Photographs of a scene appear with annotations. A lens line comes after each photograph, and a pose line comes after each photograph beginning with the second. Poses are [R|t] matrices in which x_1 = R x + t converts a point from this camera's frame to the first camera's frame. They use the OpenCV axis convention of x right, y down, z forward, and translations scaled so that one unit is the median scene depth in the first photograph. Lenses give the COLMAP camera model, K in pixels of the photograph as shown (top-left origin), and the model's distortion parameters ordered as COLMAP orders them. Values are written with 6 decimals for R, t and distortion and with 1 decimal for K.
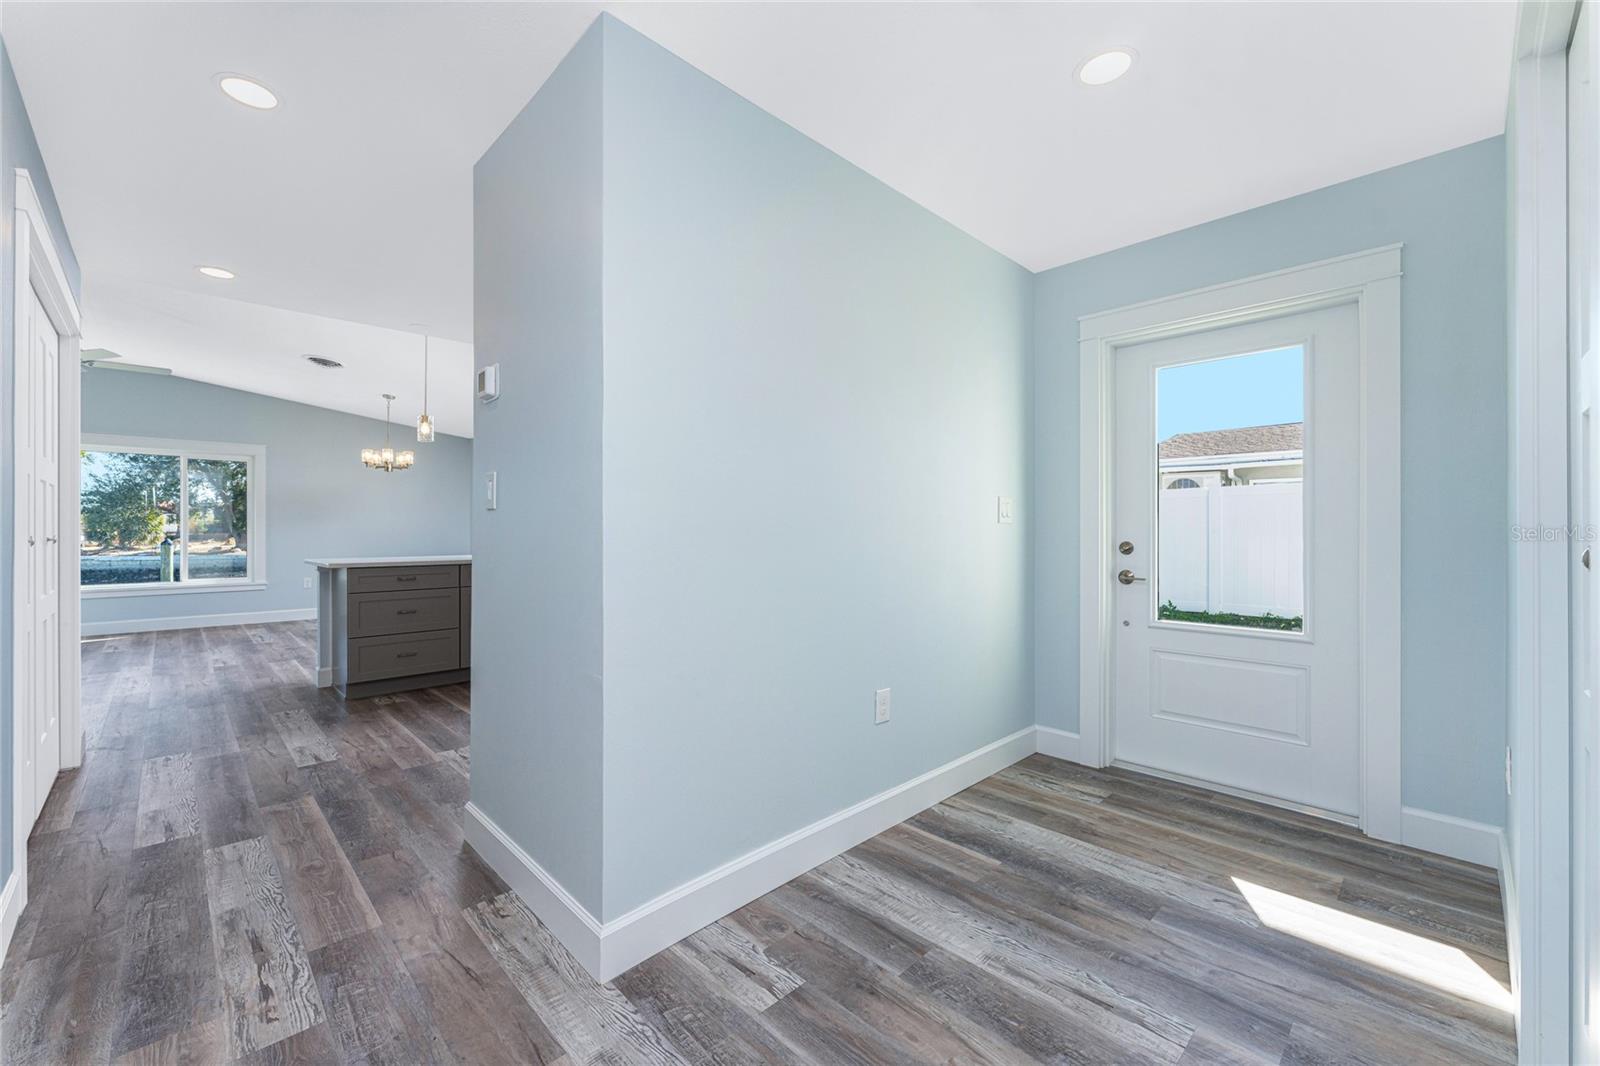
lens RADIAL K [[668.7, 0, 811.2], [0, 668.7, 529.7], [0, 0, 1]] dist [-0.001280, -0.000098]
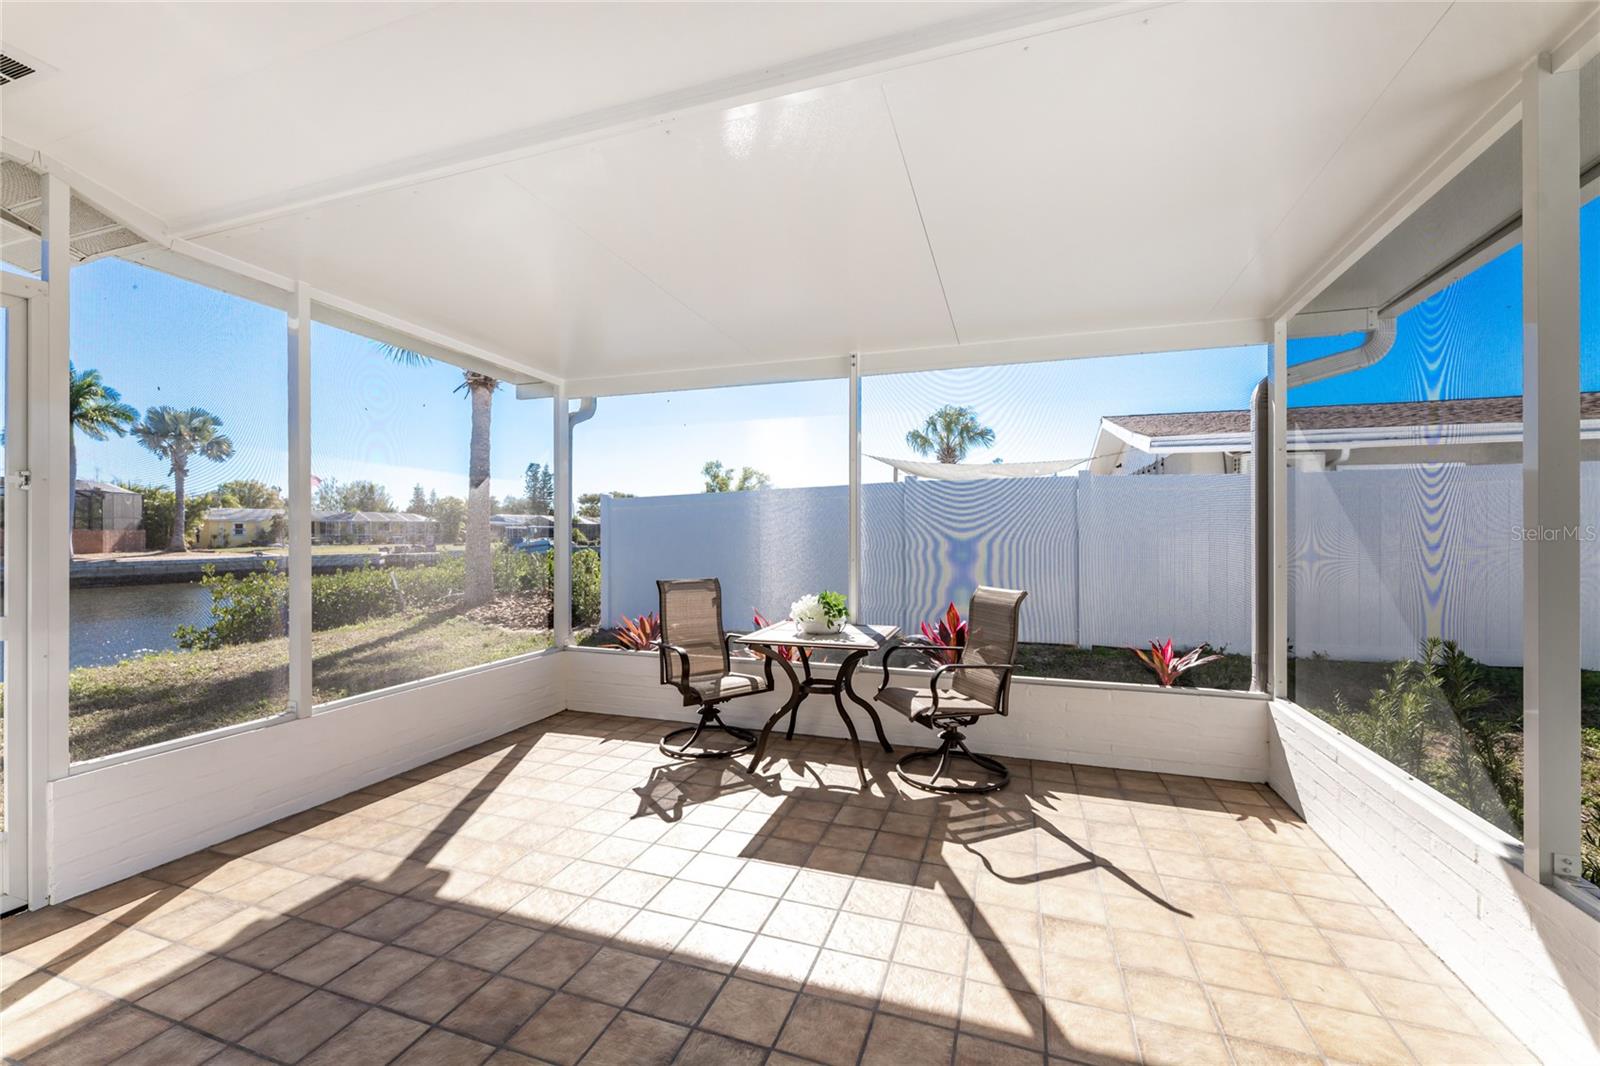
lens RADIAL K [[597.8, 0, 859.0], [0, 597.8, 530.9], [0, 0, 1]] dist [0.001348, -0.000062]
pose [[0.858347, -0.000819, 0.513068, -0.682092], [-0.000820, 0.999995, 0.002968, -0.006985], [-0.513068, -0.002969, 0.858343, 2.596560]]
